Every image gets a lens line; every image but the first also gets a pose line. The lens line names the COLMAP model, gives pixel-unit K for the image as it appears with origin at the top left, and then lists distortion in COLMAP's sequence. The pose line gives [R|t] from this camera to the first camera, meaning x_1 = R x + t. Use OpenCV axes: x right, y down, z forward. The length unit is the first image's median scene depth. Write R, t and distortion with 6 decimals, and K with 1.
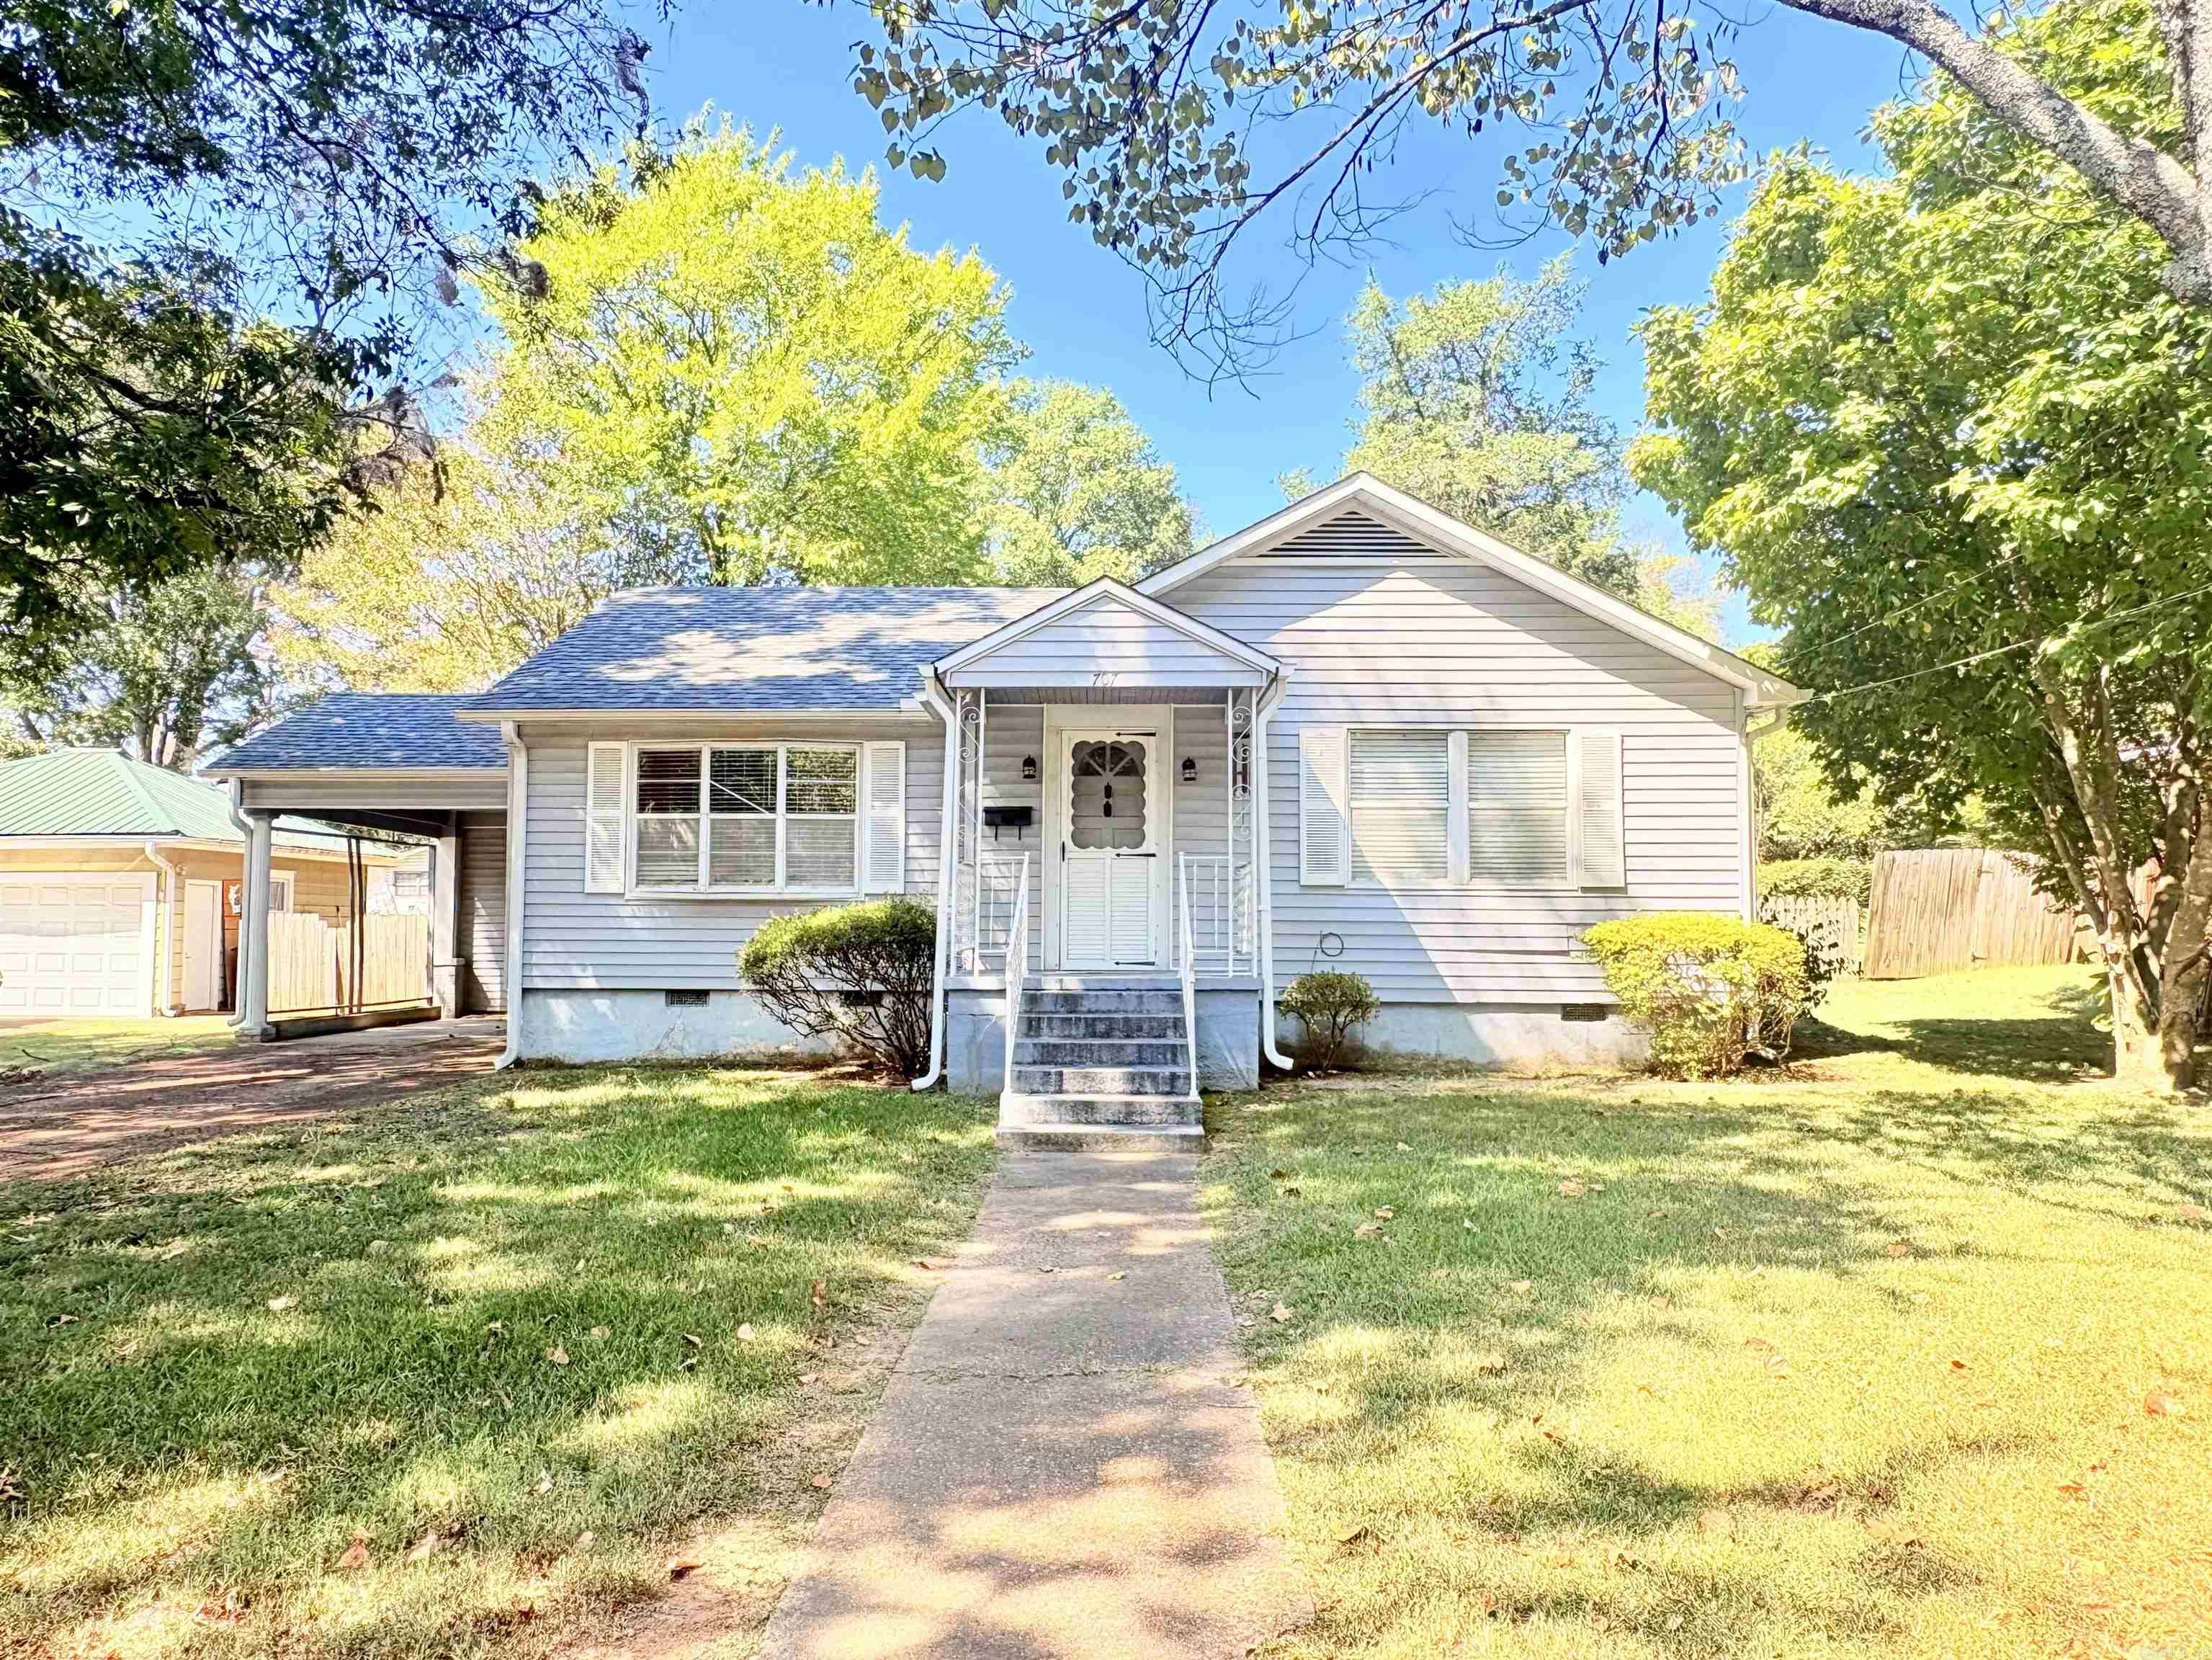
lens RADIAL K [[1446.5, 0, 1061.4], [0, 1446.5, 855.2], [0, 0, 1]] dist [0.000757, -0.002136]
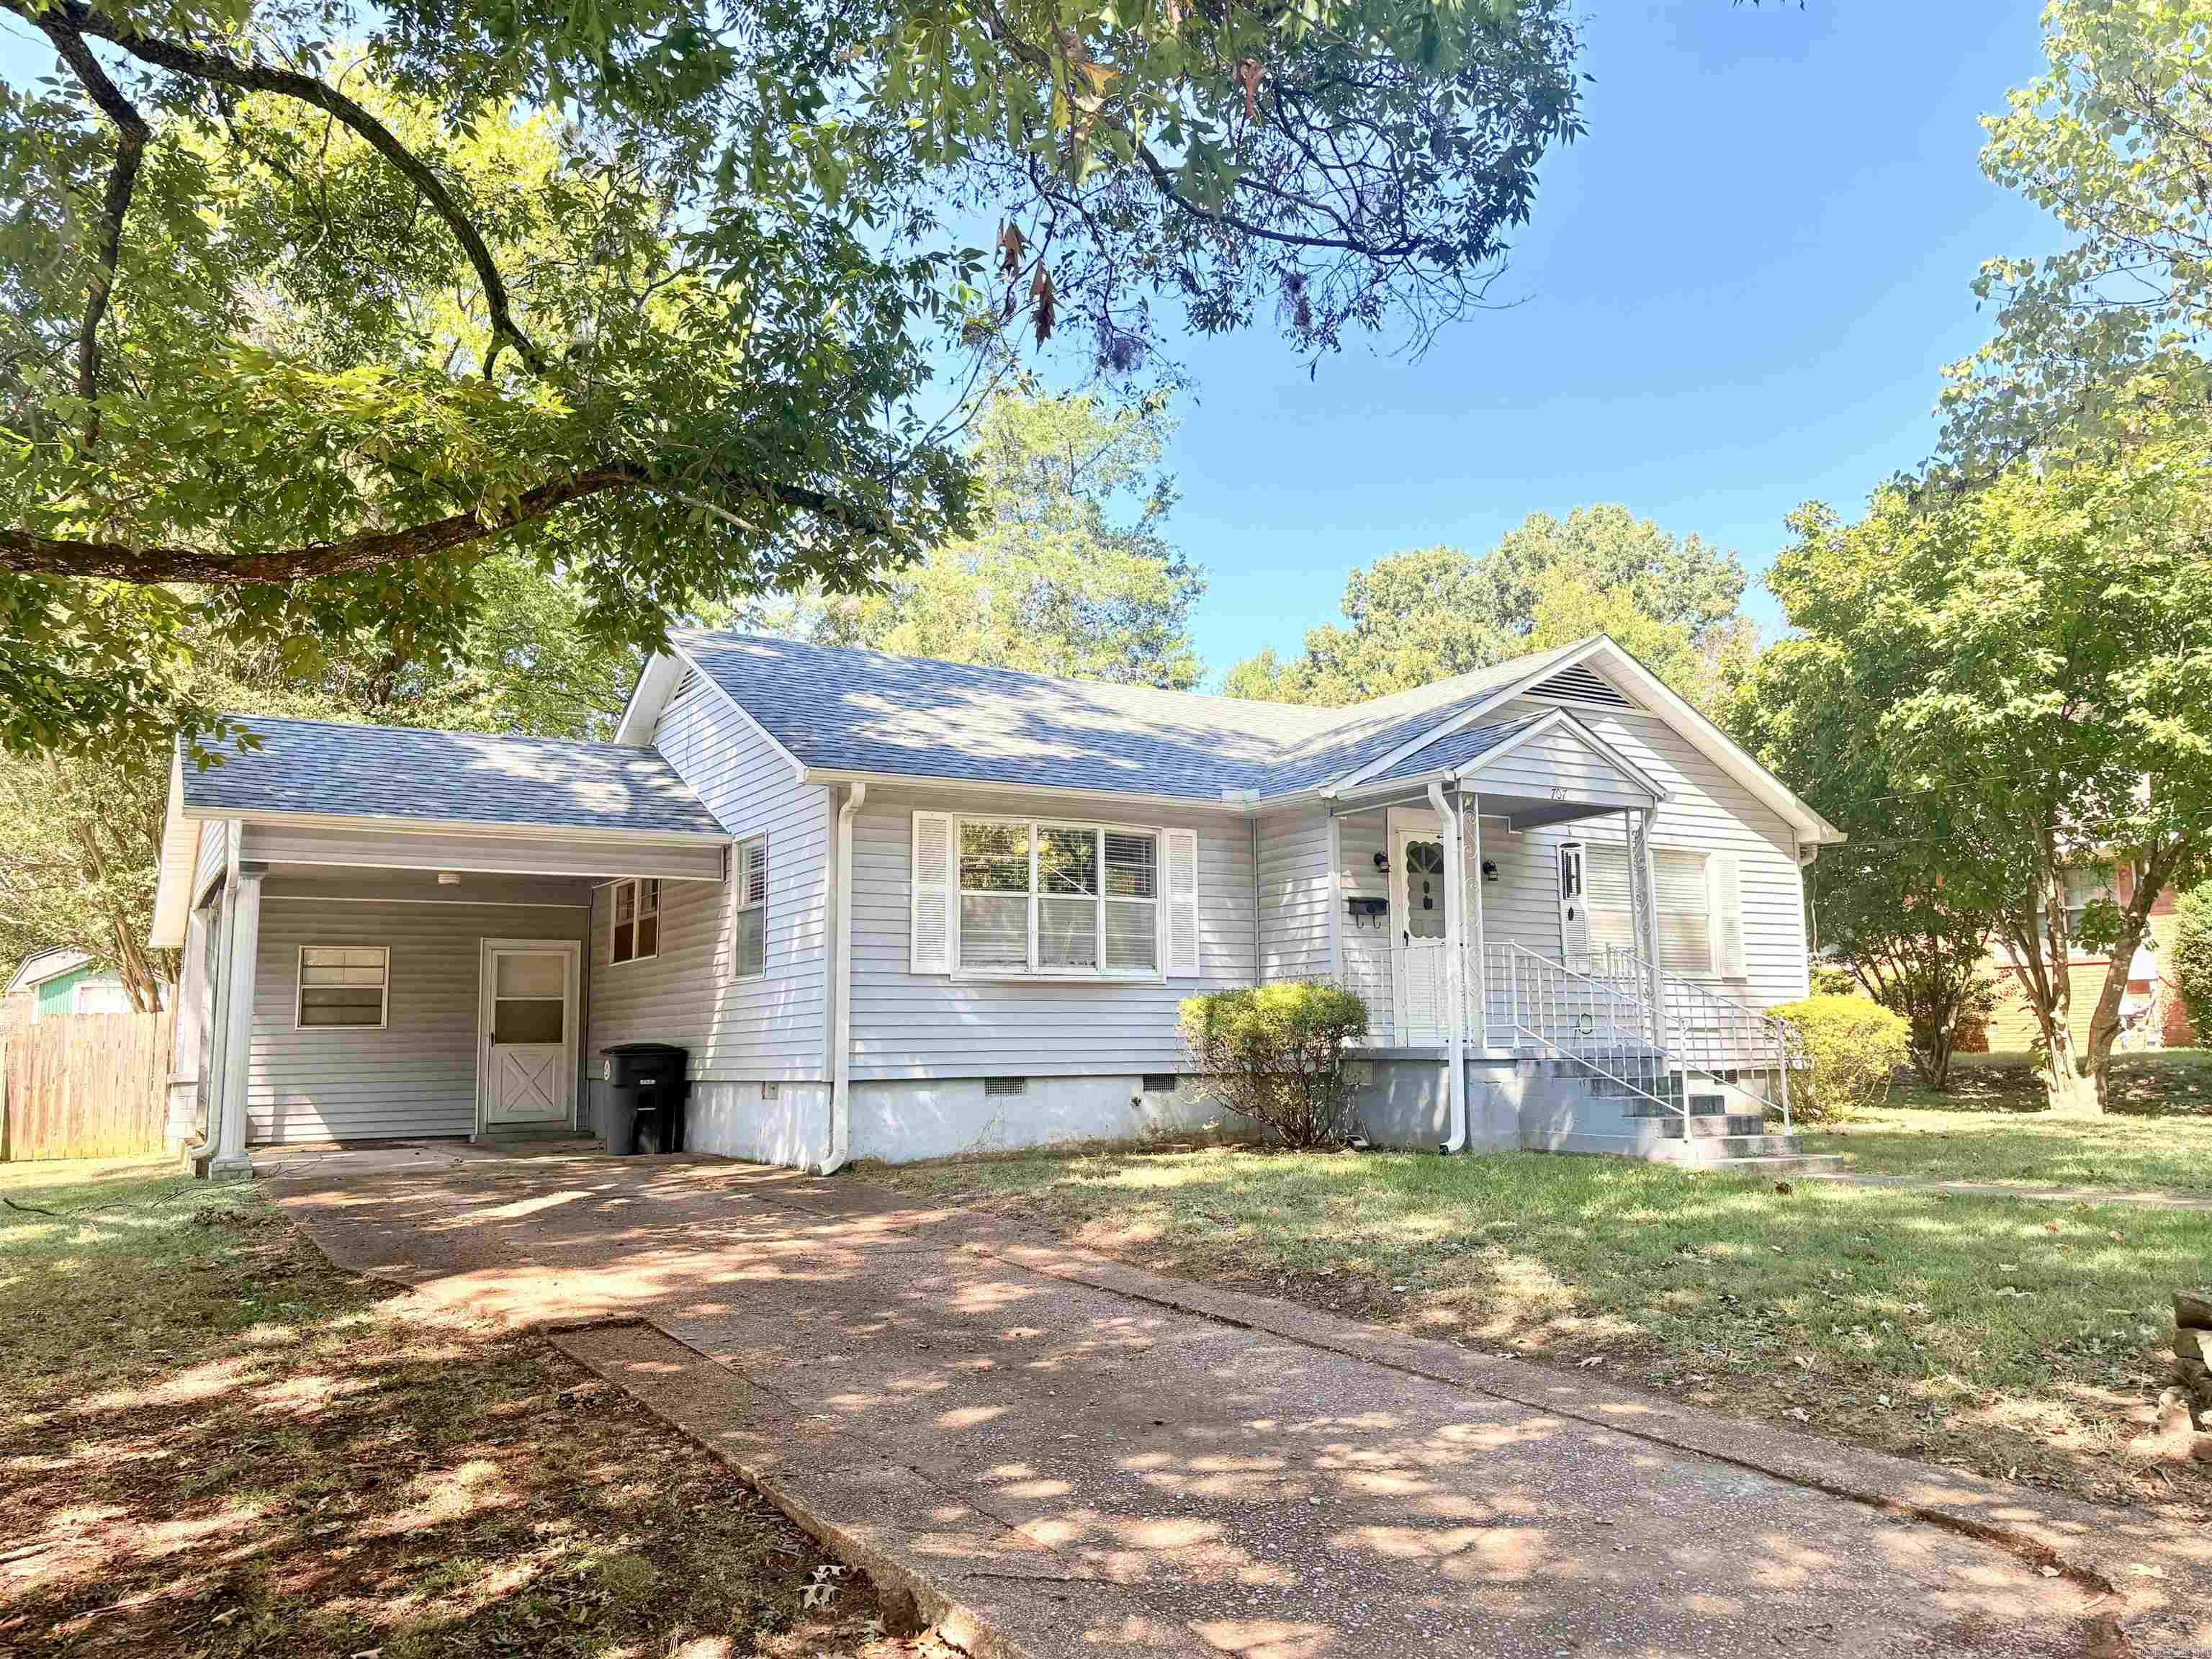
lens RADIAL K [[1647.8, 0, 1106.9], [0, 1647.8, 822.1], [0, 0, 1]] dist [0.059336, -0.064683]
pose [[0.849290, 0.060184, 0.524485, -0.870587], [-0.015386, 0.995880, -0.089362, 0.024585], [-0.527703, 0.067824, 0.846717, 0.044563]]
